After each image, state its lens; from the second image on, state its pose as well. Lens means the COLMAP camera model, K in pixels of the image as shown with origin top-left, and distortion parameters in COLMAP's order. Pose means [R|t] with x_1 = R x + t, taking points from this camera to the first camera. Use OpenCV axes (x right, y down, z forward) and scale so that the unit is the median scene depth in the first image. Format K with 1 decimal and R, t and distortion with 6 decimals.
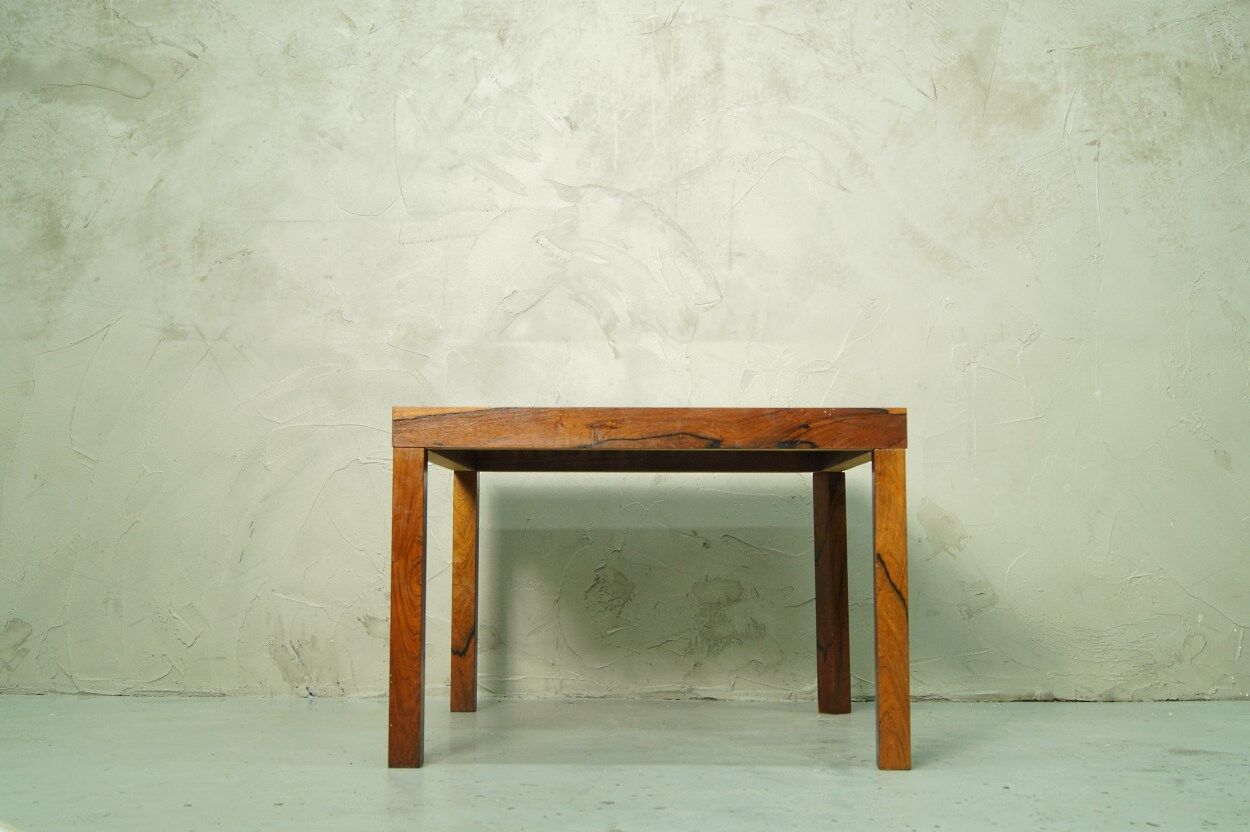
lens RADIAL K [[1421.5, 0, 627.8], [0, 1421.5, 418.9], [0, 0, 1]] dist [-0.027608, 0.000000]
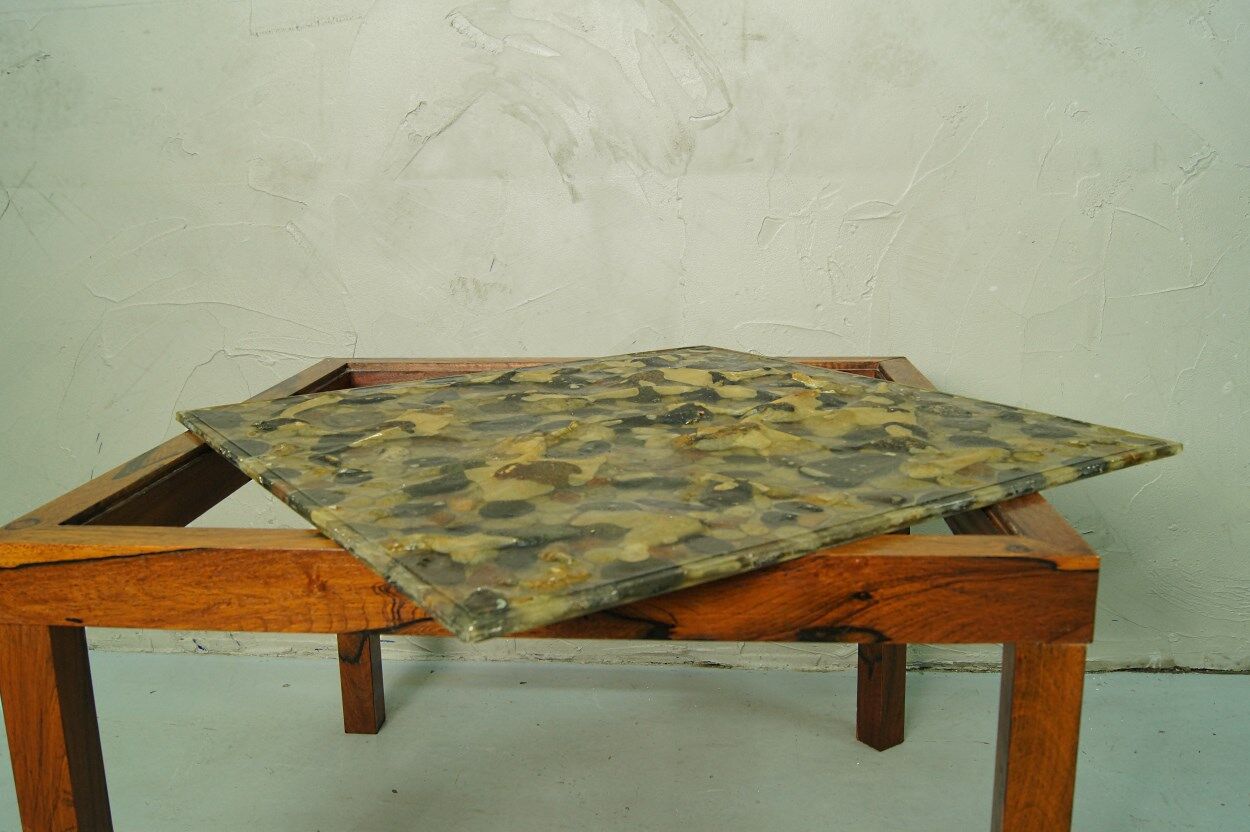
lens RADIAL K [[1124.2, 0, 627.4], [0, 1124.2, 410.1], [0, 0, 1]] dist [-0.063397, 0.002196]
pose [[0.998090, -0.004550, -0.061615, 0.049658], [0.022289, 0.956644, 0.290404, -0.102433], [0.057623, -0.291223, 0.954918, 0.458929]]
